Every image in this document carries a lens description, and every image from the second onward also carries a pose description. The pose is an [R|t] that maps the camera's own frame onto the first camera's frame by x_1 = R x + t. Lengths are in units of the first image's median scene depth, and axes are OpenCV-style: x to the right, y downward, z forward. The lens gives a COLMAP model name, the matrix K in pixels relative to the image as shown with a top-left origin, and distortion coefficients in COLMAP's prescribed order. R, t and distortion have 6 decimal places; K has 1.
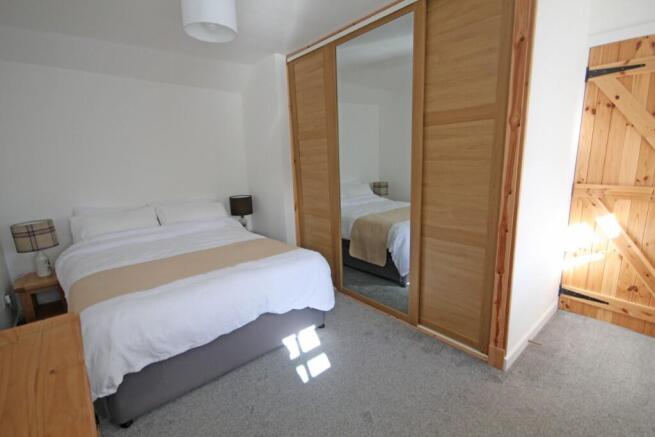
lens RADIAL K [[295.7, 0, 328.2], [0, 295.7, 217.0], [0, 0, 1]] dist [0.001760, 0.000134]
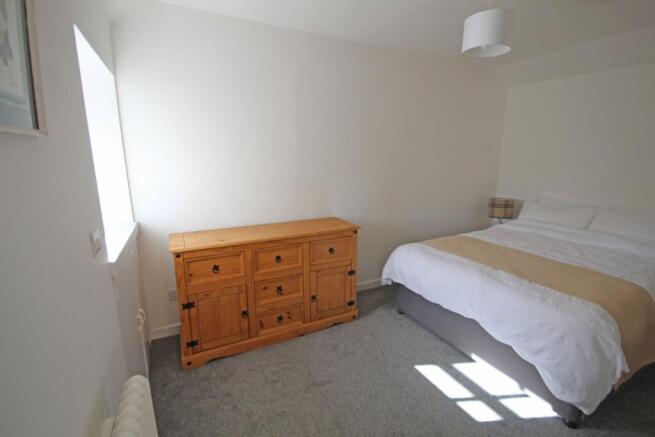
lens RADIAL K [[295.7, 0, 328.2], [0, 295.7, 217.0], [0, 0, 1]] dist [0.001760, 0.000134]
pose [[-0.232983, 0.219854, -0.947303, 0.829252], [-0.182967, 0.946804, 0.264737, -0.189907], [0.955114, 0.235004, -0.180363, 0.674767]]
